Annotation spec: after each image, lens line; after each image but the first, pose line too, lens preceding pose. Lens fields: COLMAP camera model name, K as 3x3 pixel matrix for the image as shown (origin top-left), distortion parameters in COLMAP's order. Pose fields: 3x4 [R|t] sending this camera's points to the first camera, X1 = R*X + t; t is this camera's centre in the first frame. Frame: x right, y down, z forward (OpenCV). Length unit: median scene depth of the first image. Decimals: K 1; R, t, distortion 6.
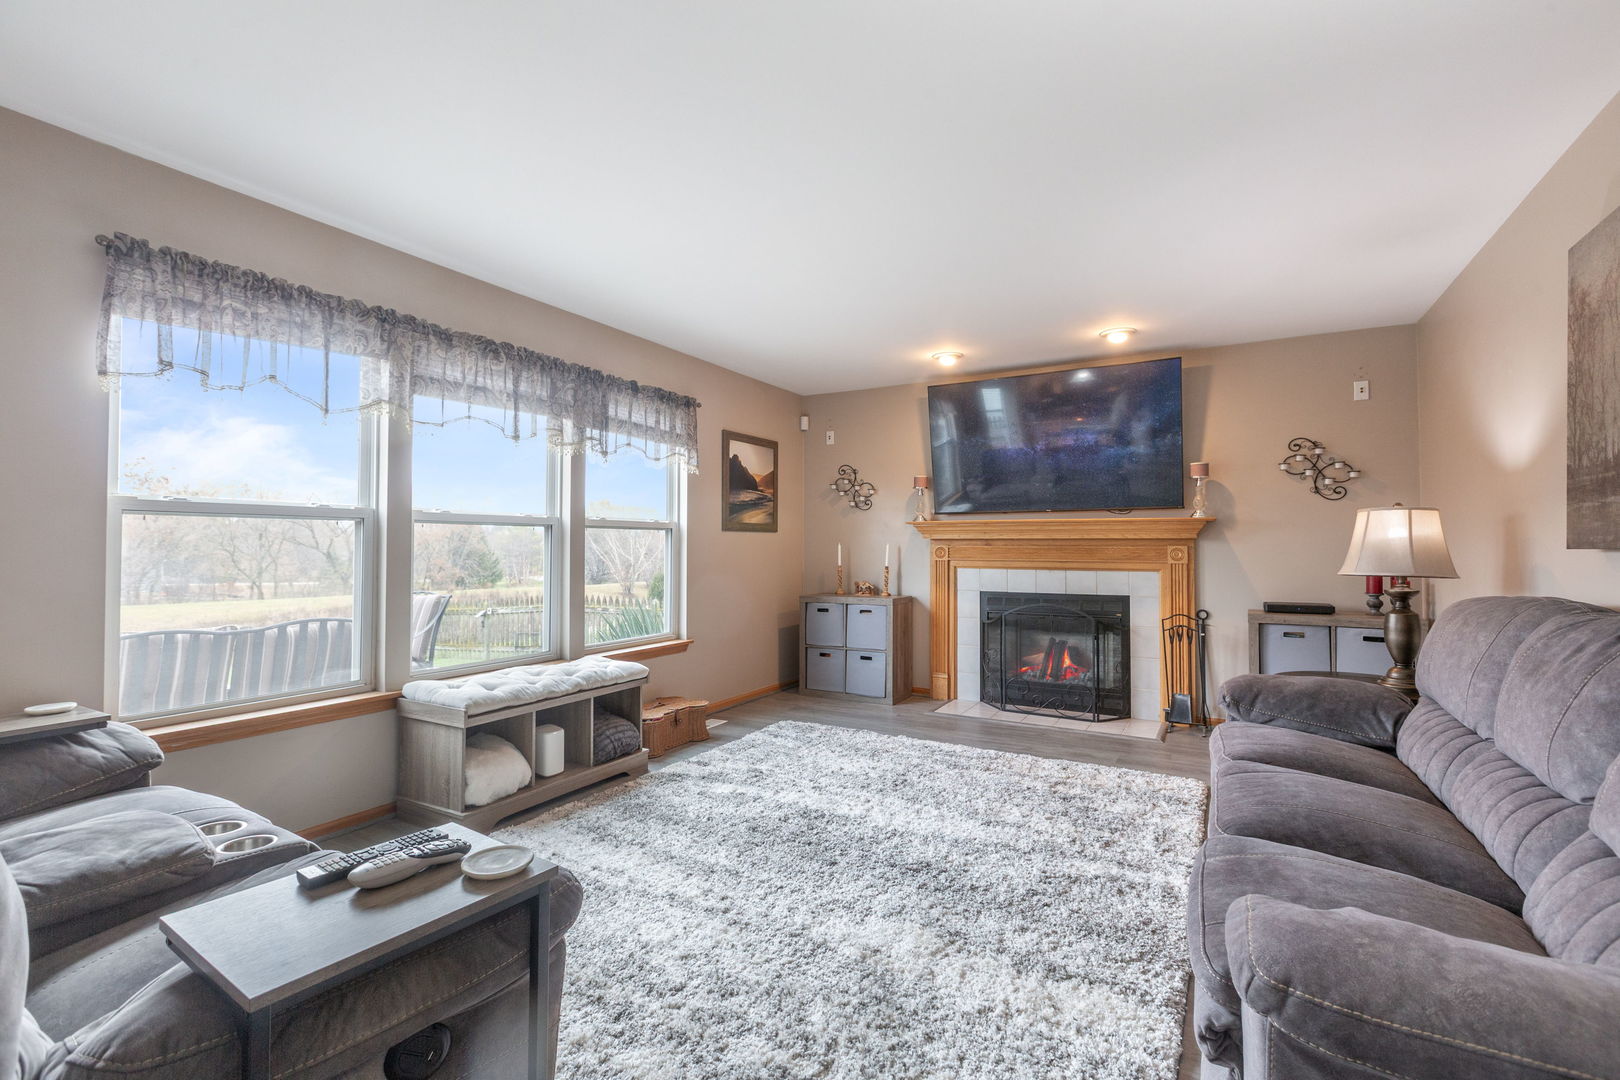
lens RADIAL K [[719.3, 0, 809.4], [0, 719.3, 532.9], [0, 0, 1]] dist [-0.001375, -0.000079]
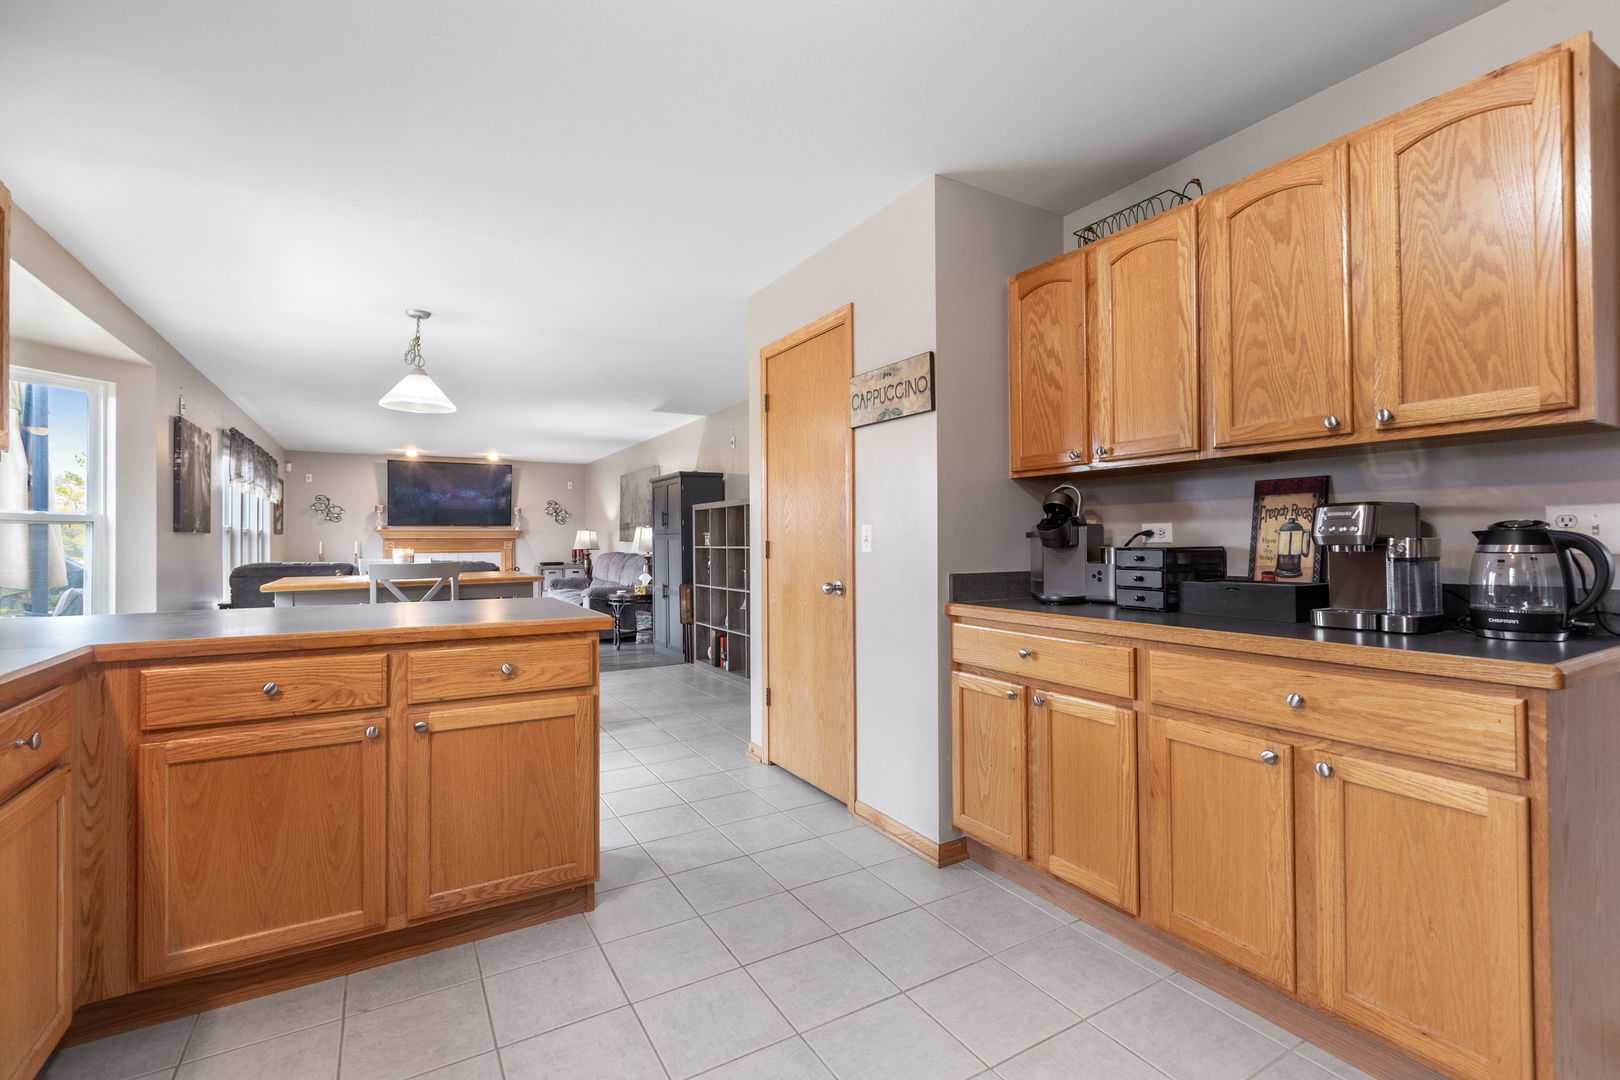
lens RADIAL K [[719.3, 0, 809.4], [0, 719.3, 532.9], [0, 0, 1]] dist [-0.001375, -0.000079]
pose [[0.499066, 0.004394, 0.866553, -1.267178], [-0.008939, 0.999960, 0.000078, -0.022790], [-0.866518, -0.007784, 0.499086, -1.280794]]
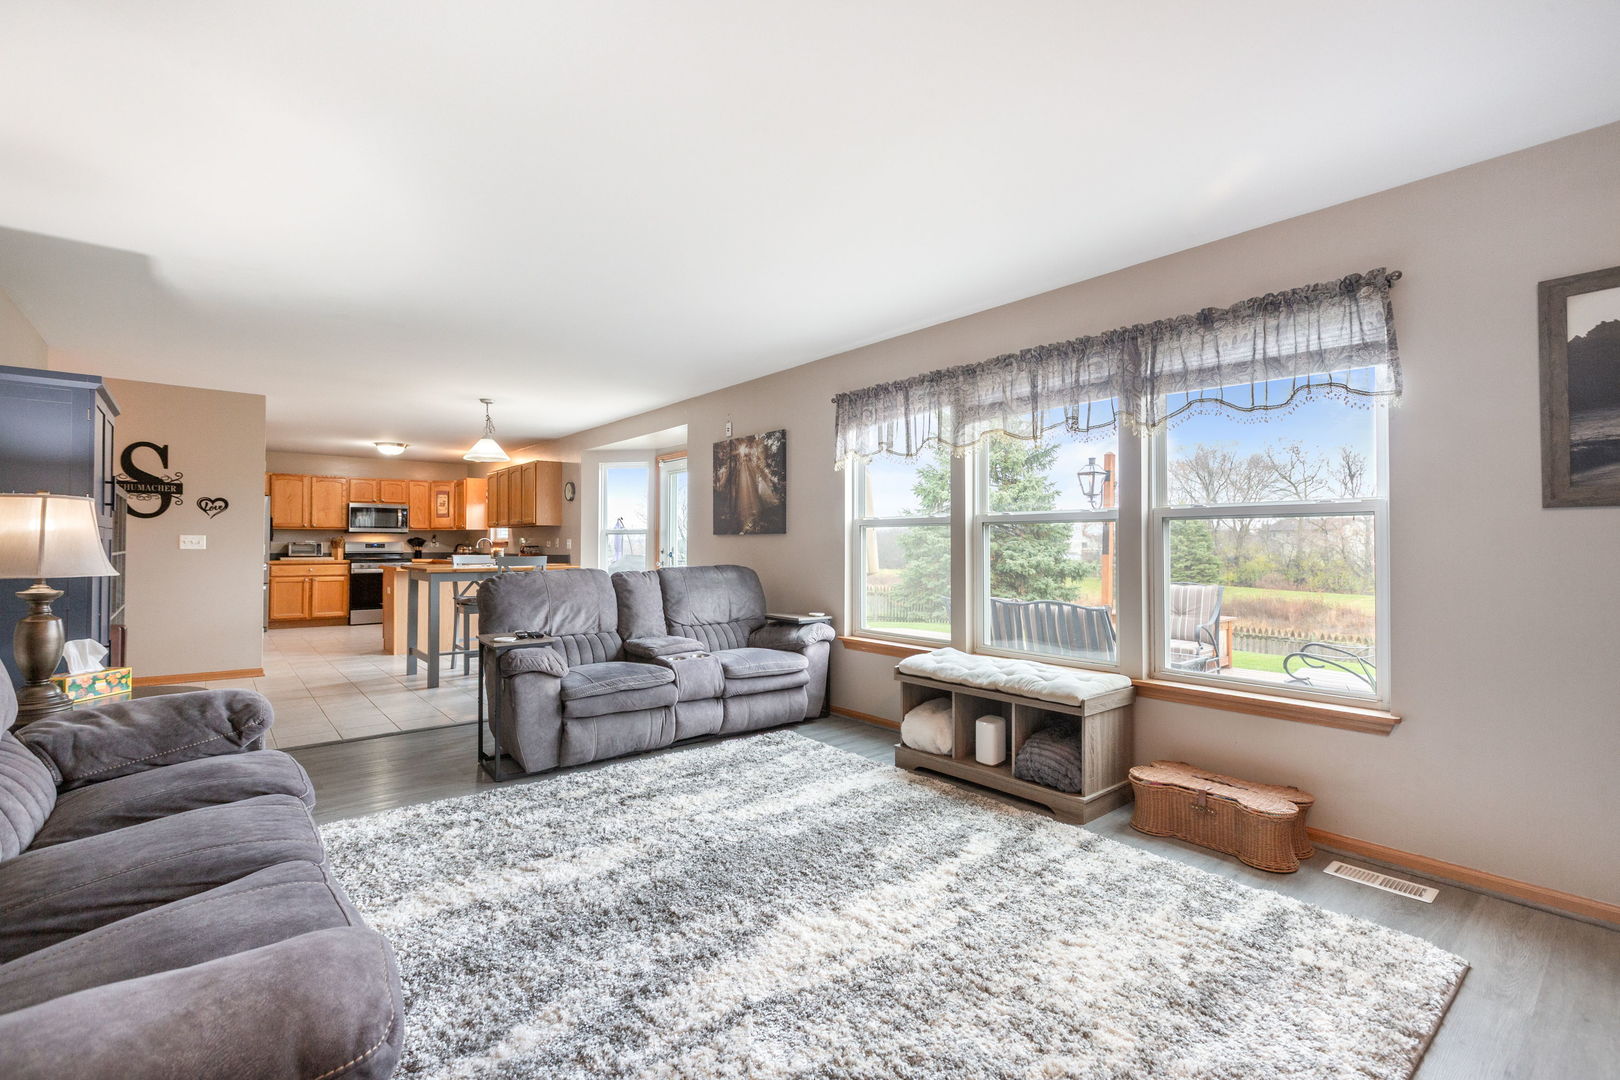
lens RADIAL K [[719.3, 0, 809.4], [0, 719.3, 532.9], [0, 0, 1]] dist [-0.001375, -0.000079]
pose [[-0.346769, -0.015900, -0.937816, 0.589042], [0.017281, 0.999578, -0.023336, 0.019238], [0.937791, -0.024298, -0.346348, 0.935752]]
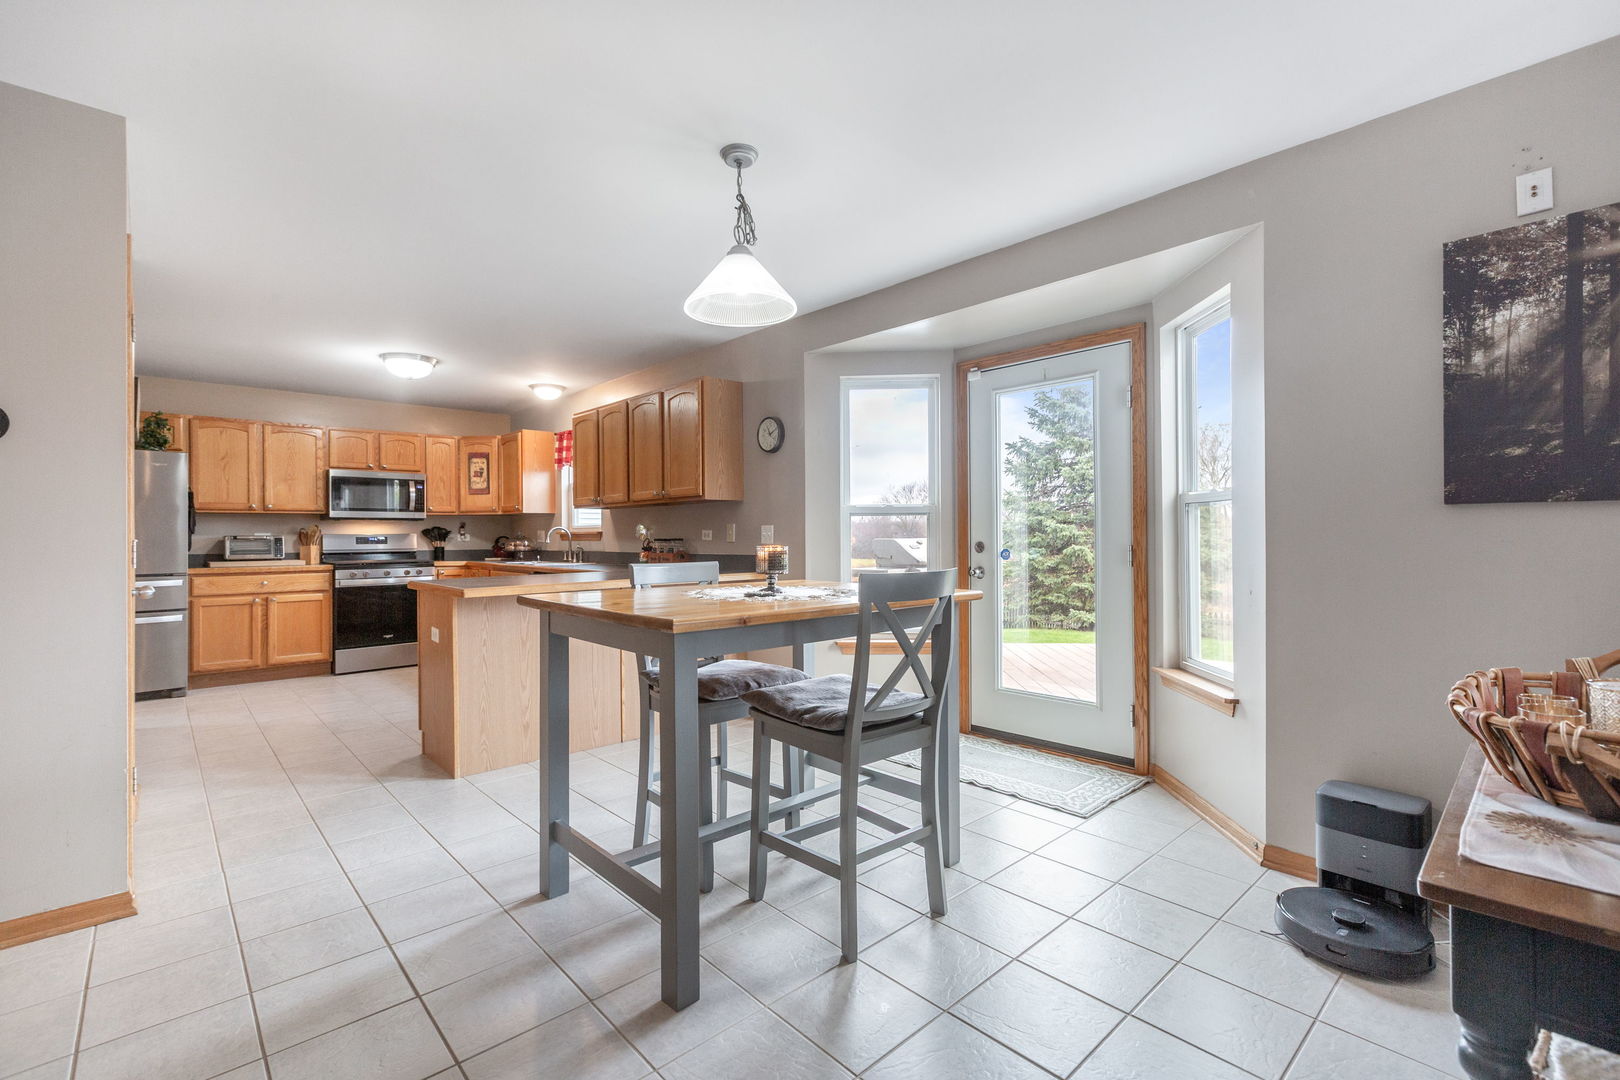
lens RADIAL K [[719.3, 0, 809.4], [0, 719.3, 532.9], [0, 0, 1]] dist [-0.001375, -0.000079]
pose [[-0.306693, -0.000278, -0.951808, -0.106830], [0.025225, 0.999646, -0.008420, -0.001445], [0.951474, -0.026592, -0.306577, -0.058201]]
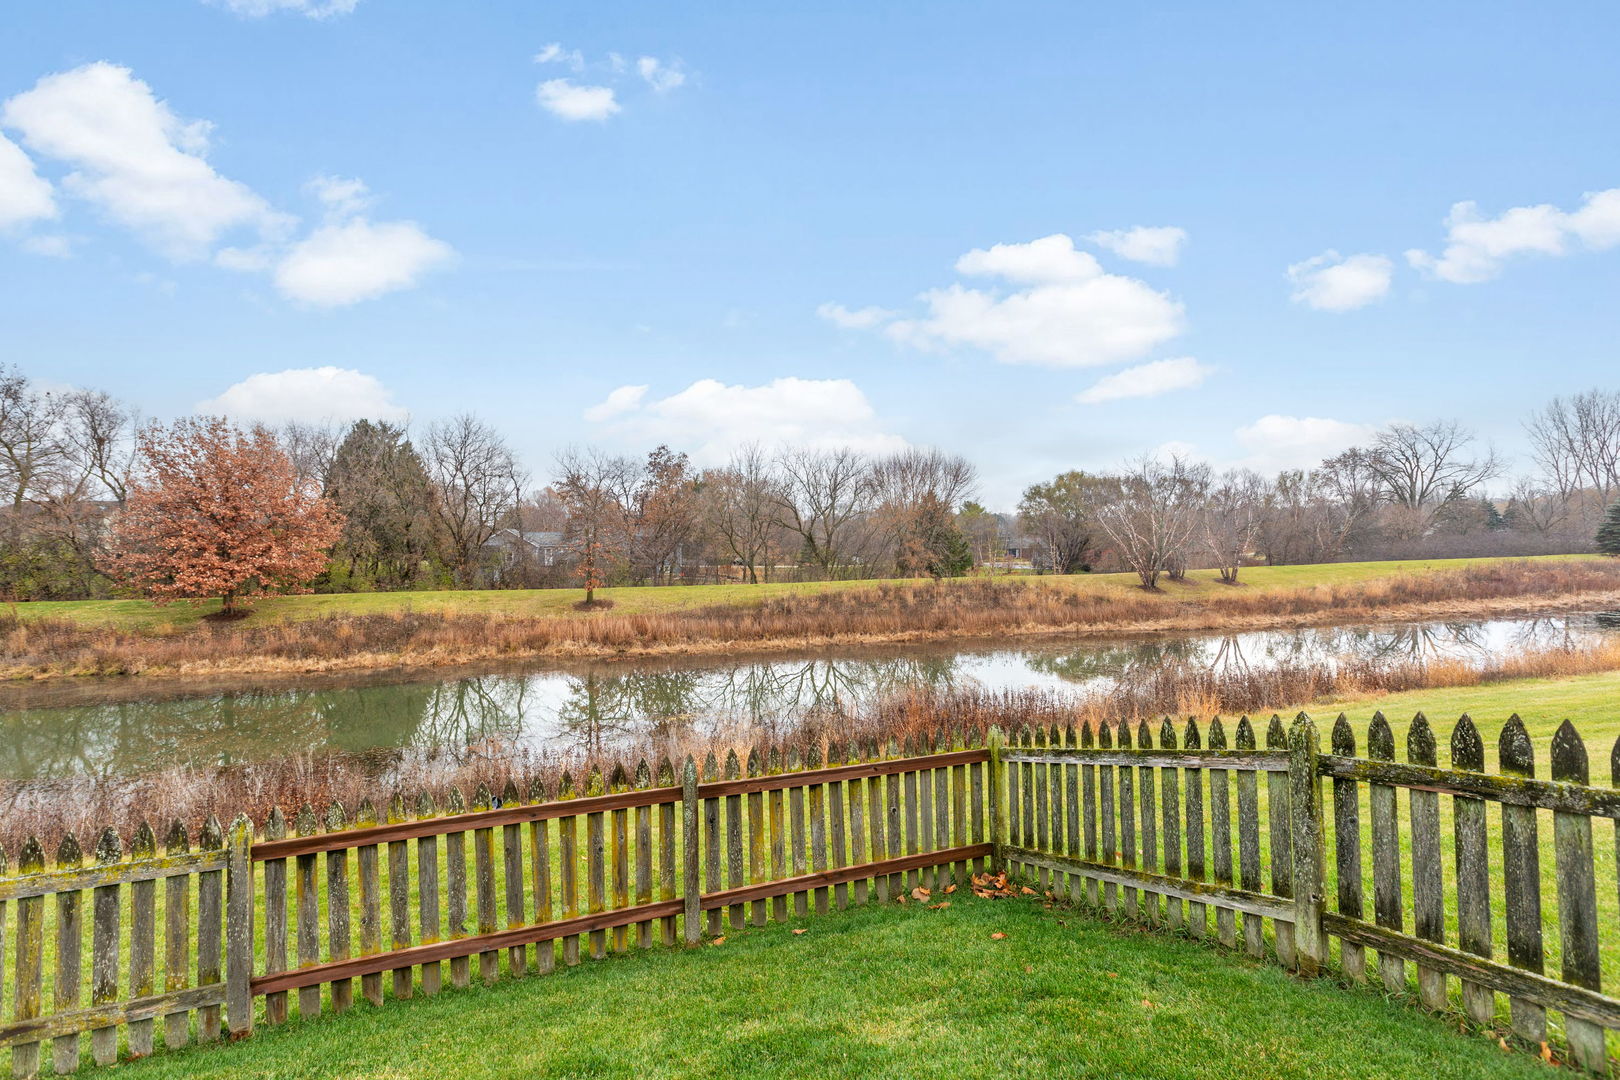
lens RADIAL K [[719.3, 0, 809.4], [0, 719.3, 532.9], [0, 0, 1]] dist [-0.001375, -0.000079]
pose [[0.844782, -0.010029, -0.535016, -2.665584], [0.019100, 0.999752, 0.011417, 0.235654], [0.534769, -0.019864, 0.844765, 3.263939]]
